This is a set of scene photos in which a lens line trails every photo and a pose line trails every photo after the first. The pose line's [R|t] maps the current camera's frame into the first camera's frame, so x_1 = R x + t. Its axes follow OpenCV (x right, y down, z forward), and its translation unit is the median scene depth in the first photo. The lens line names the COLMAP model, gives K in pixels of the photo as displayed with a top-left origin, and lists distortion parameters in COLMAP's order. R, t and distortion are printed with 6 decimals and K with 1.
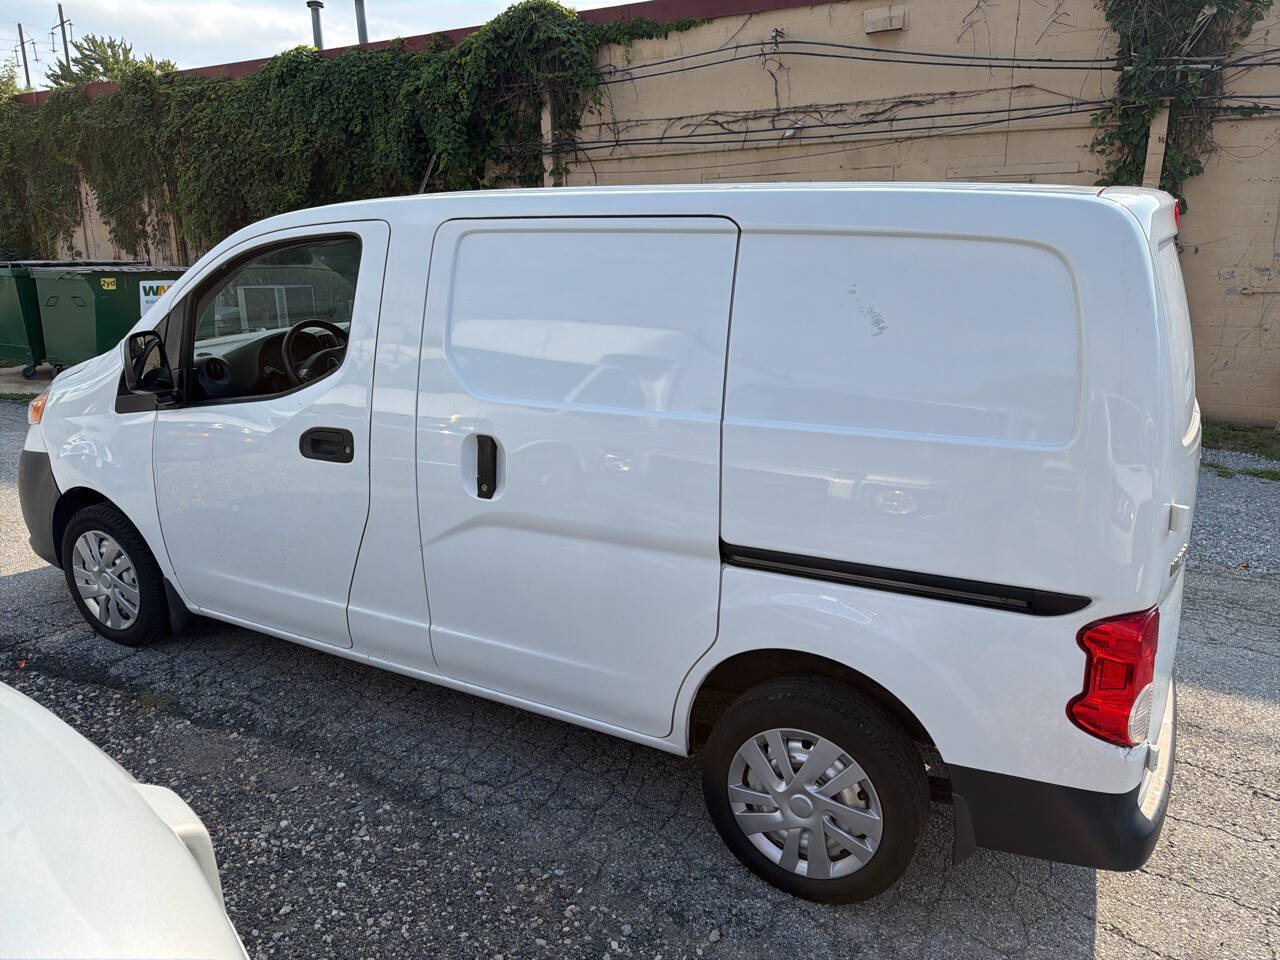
lens RADIAL K [[913.7, 0, 641.3], [0, 913.7, 481.0], [0, 0, 1]] dist [0.014845, -0.023416]
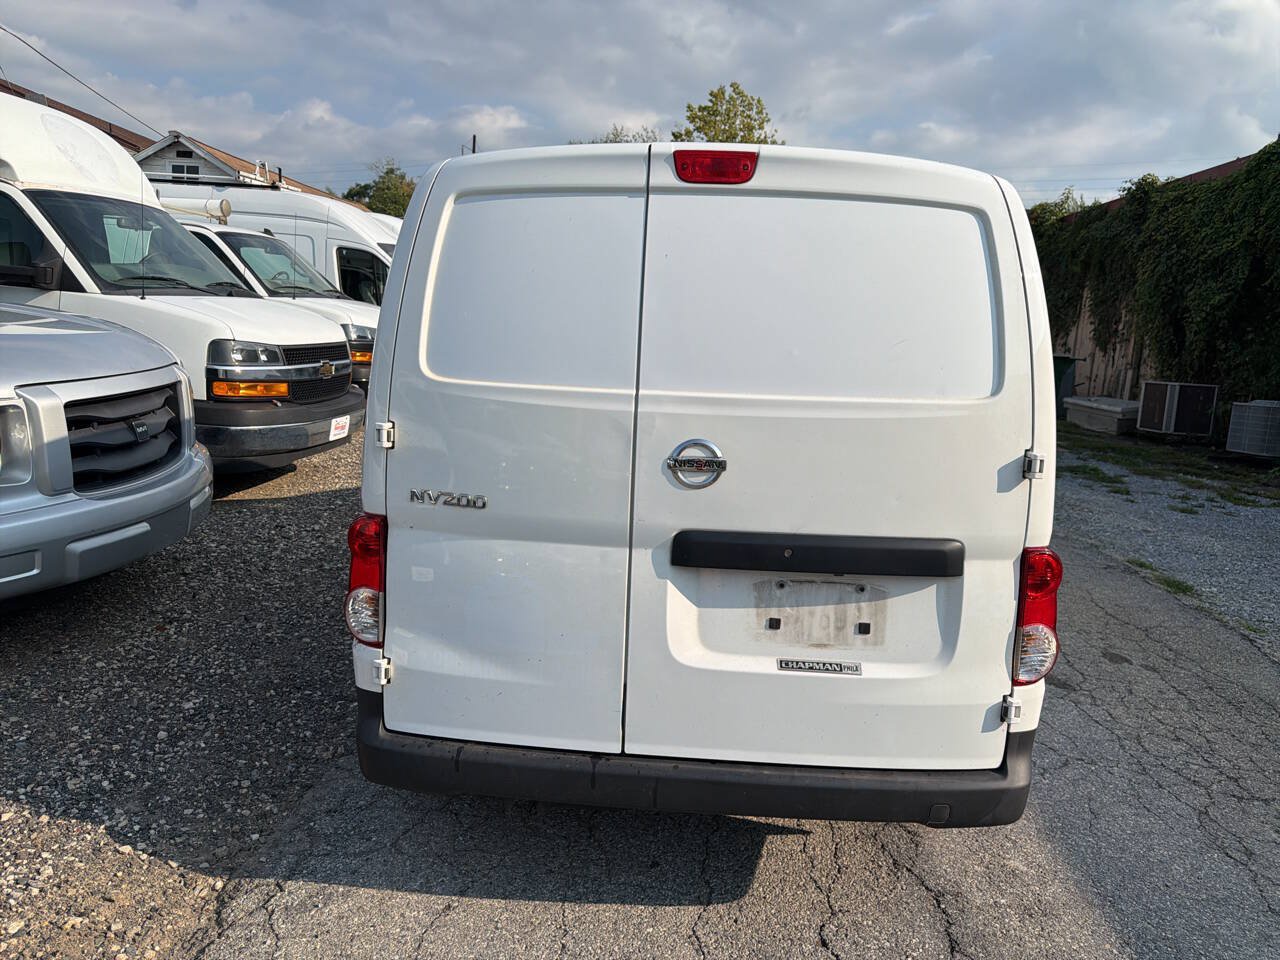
lens RADIAL K [[913.7, 0, 644.8], [0, 913.7, 477.4], [0, 0, 1]] dist [0.014845, -0.023416]
pose [[0.419898, 0.164412, -0.892555, 0.290991], [-0.279080, 0.959194, 0.045395, -0.007831], [0.863597, 0.230033, 0.448648, 0.132369]]
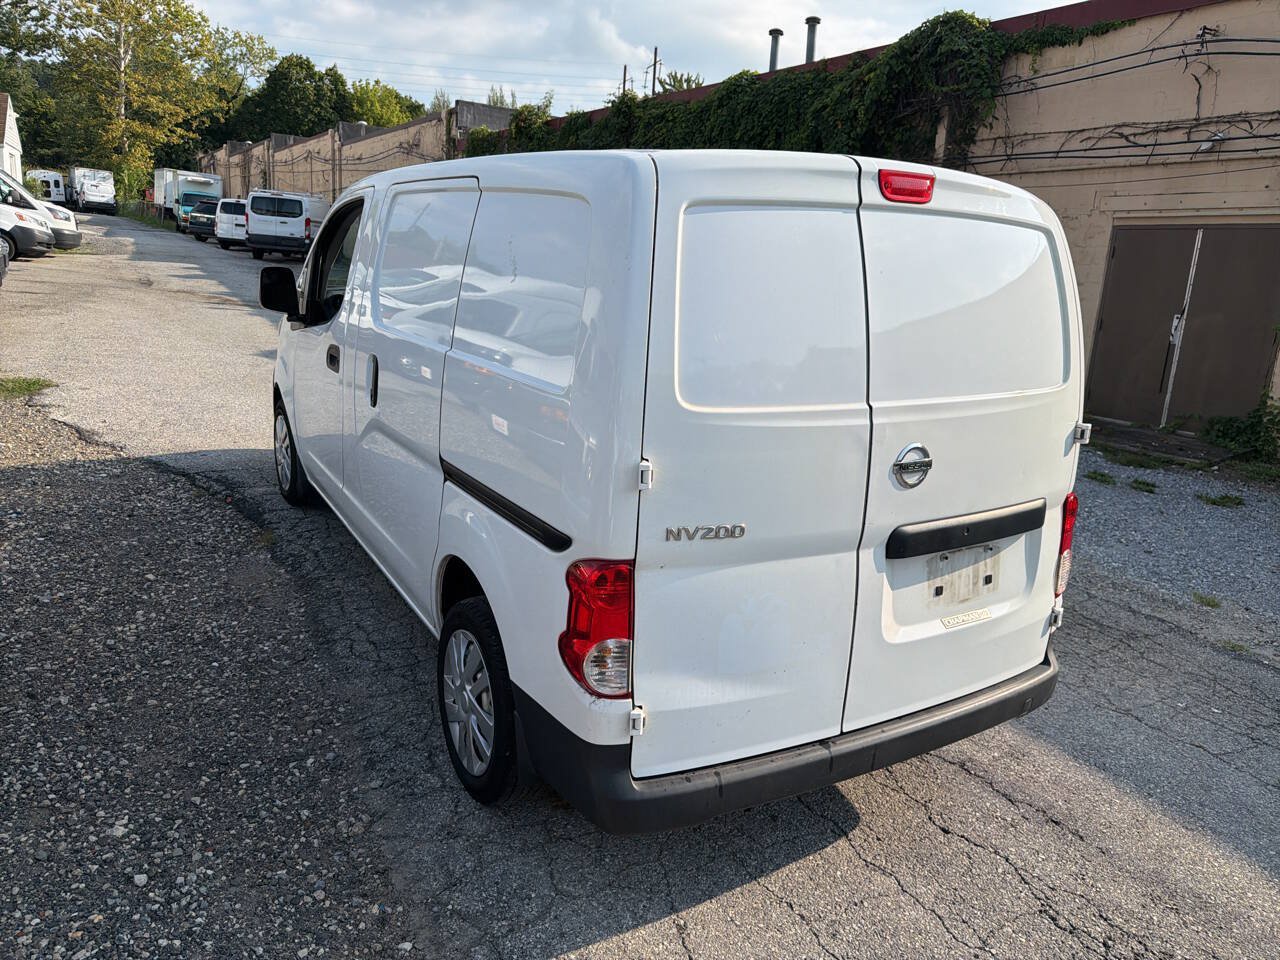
lens RADIAL K [[913.7, 0, 639.3], [0, 913.7, 479.1], [0, 0, 1]] dist [0.014845, -0.023416]
pose [[0.851162, 0.177245, -0.494072, 0.185548], [-0.190129, 0.981452, 0.024545, 0.003787], [0.489259, 0.073046, 0.869074, 0.023072]]
